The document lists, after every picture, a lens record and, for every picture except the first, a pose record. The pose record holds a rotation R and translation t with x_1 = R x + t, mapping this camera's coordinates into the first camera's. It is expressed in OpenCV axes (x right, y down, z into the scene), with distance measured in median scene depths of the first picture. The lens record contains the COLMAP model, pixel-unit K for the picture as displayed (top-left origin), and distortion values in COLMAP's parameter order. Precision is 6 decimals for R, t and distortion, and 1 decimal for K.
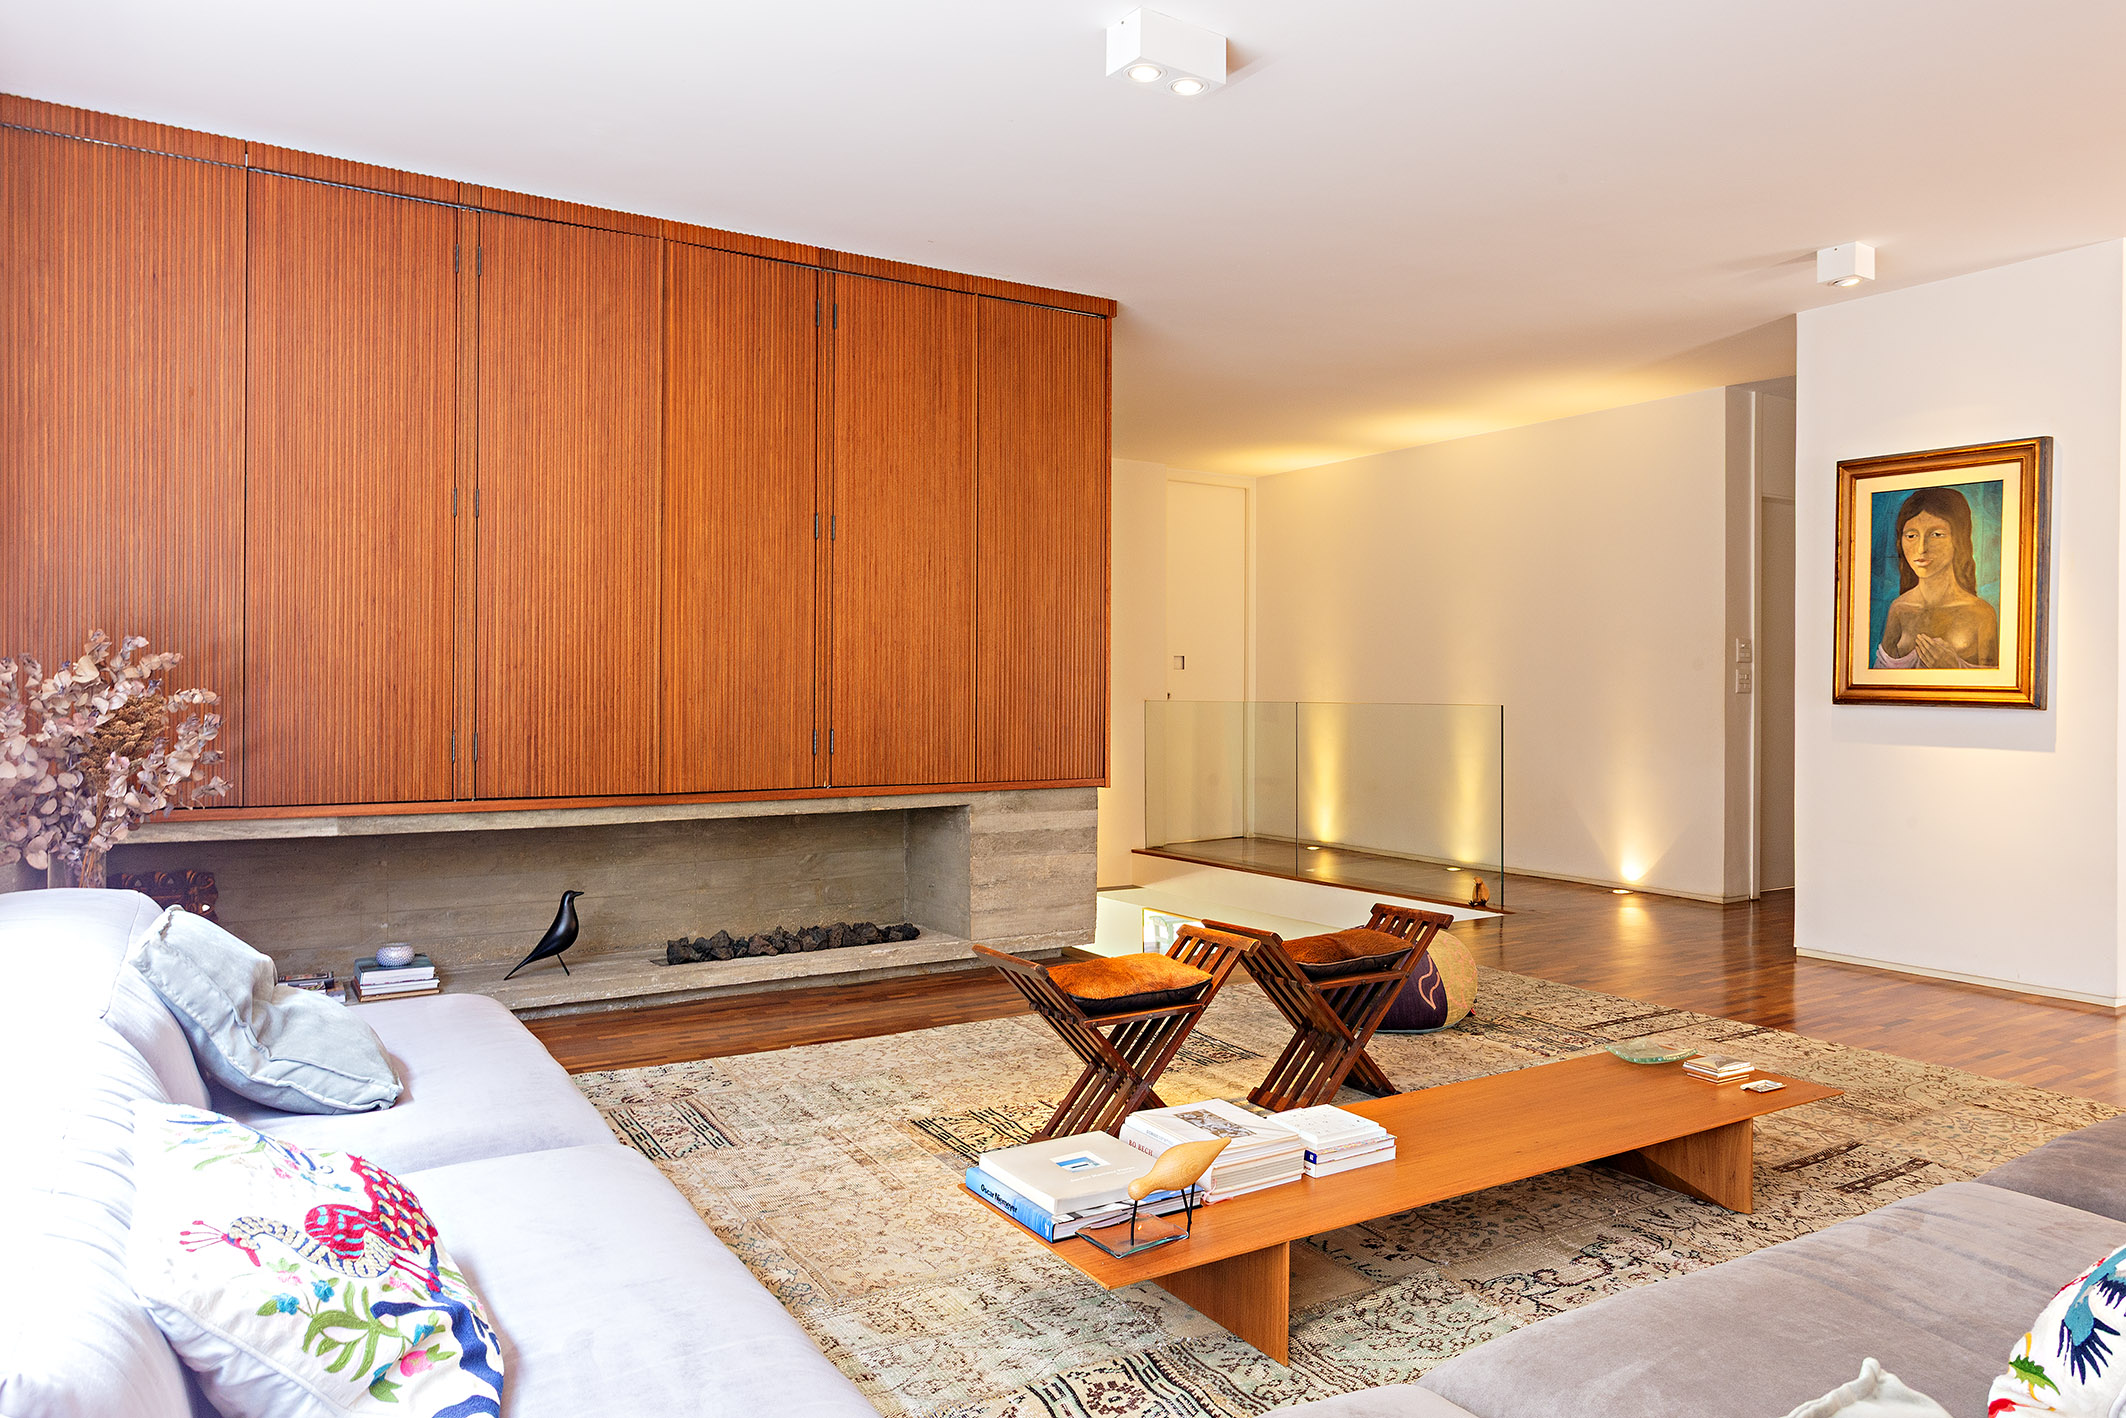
lens RADIAL K [[1308.7, 0, 951.6], [0, 1308.7, 704.5], [0, 0, 1]] dist [-0.016027, 0.001594]
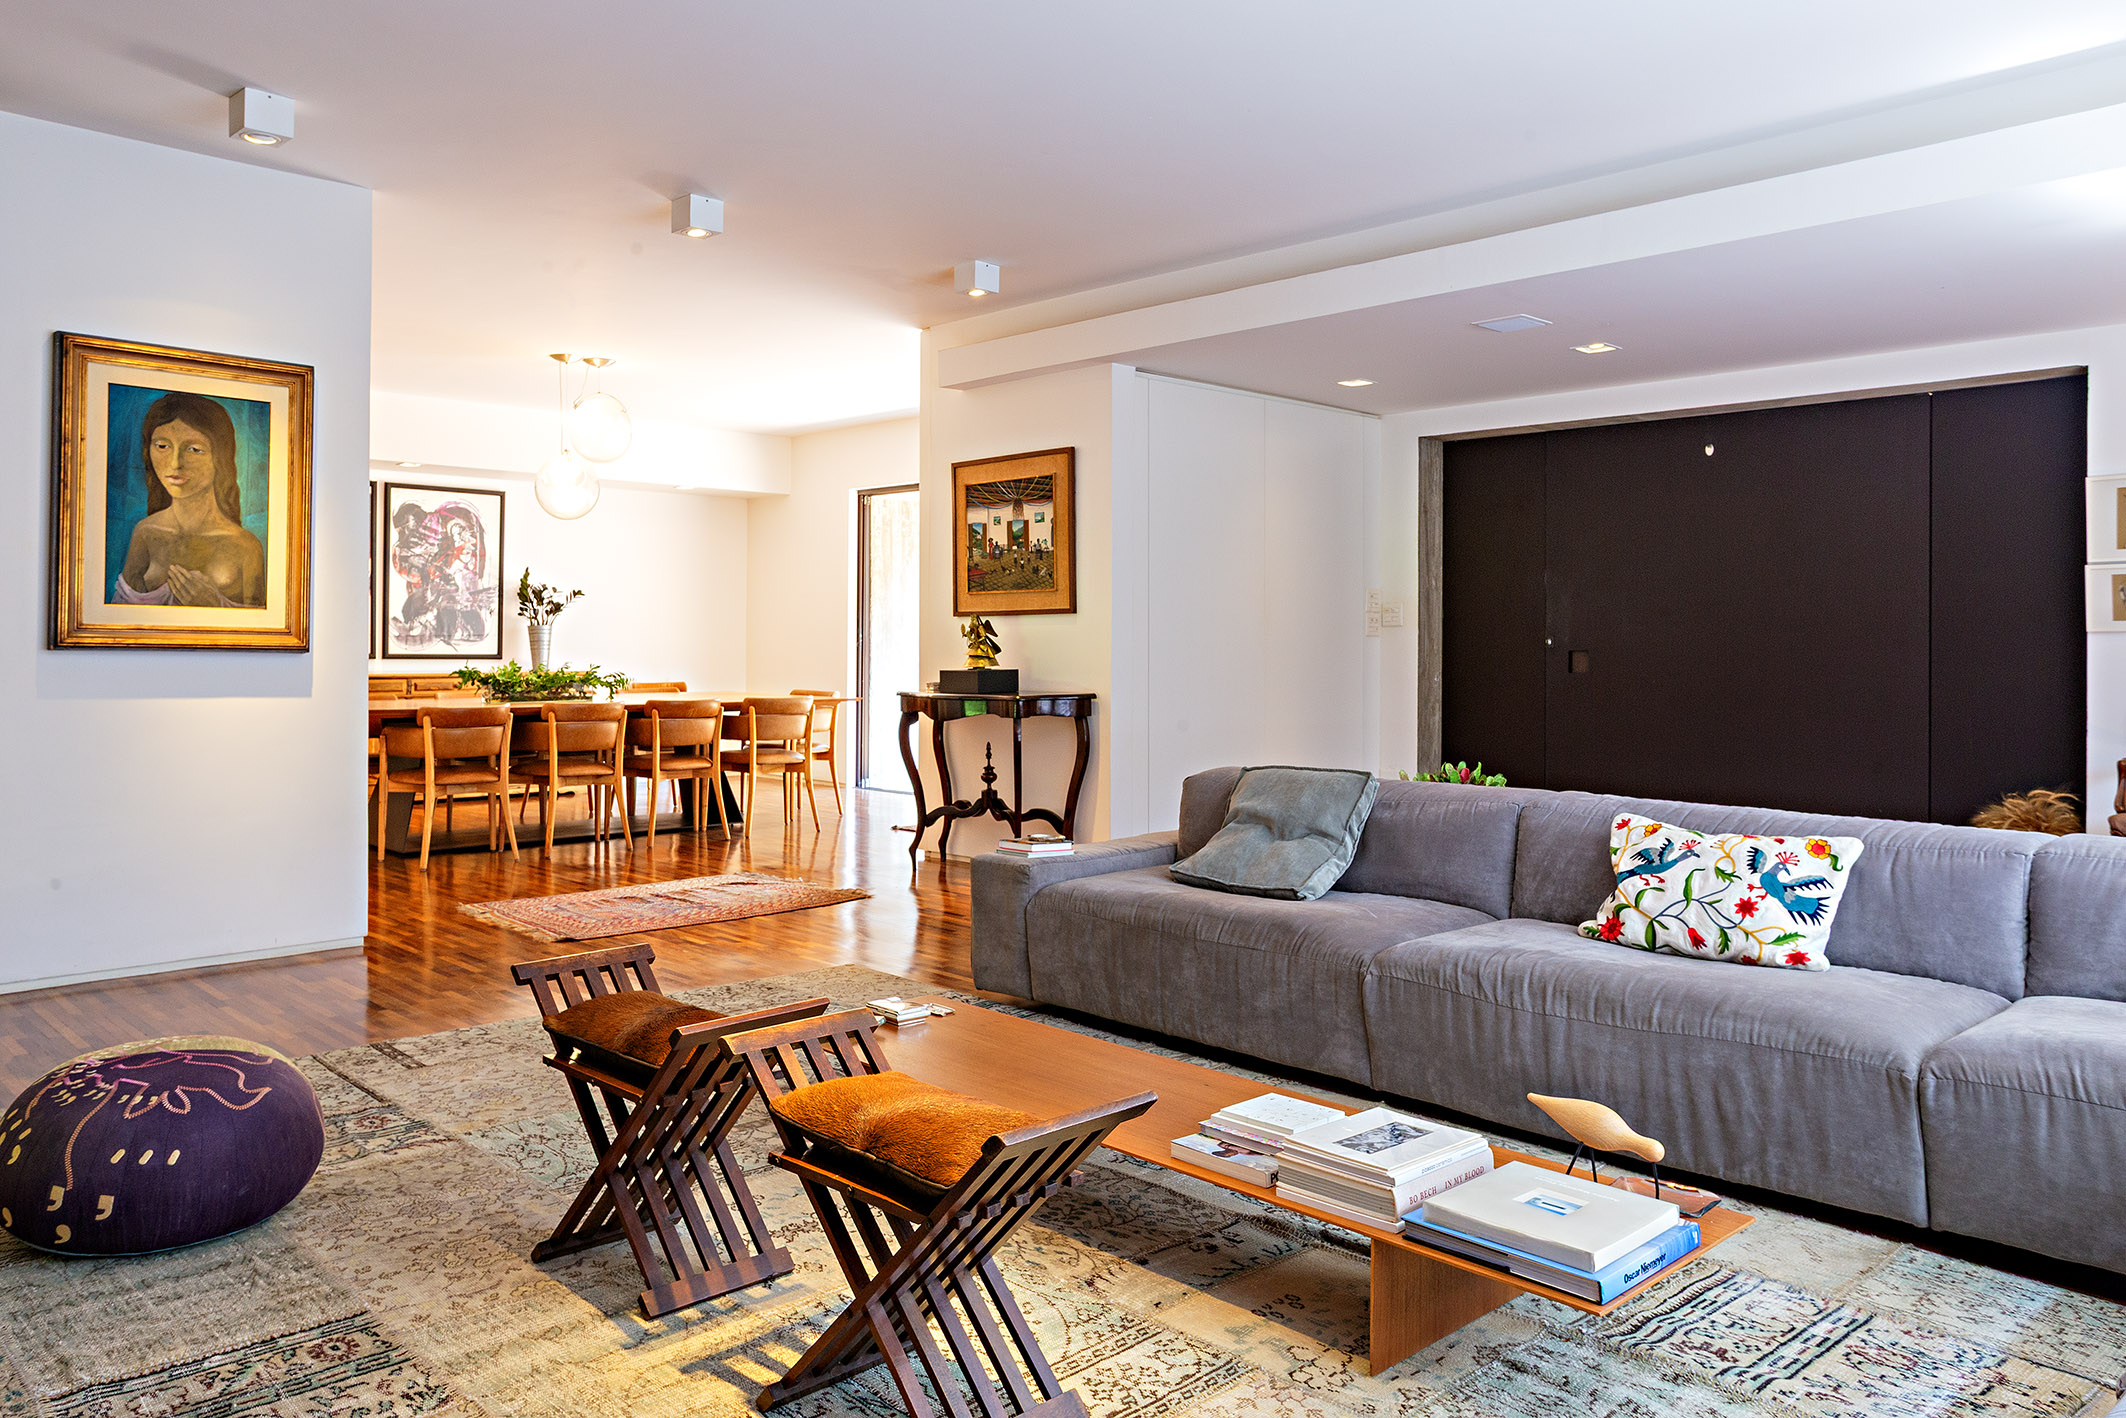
lens RADIAL K [[1542.8, 0, 1038.7], [0, 1542.8, 565.2], [0, 0, 1]] dist [0.029763, 0.002296]
pose [[-0.237116, 0.045811, 0.970401, -0.390383], [0.006679, 0.998941, -0.045526, -0.004610], [-0.971458, -0.004314, -0.237171, 0.747131]]
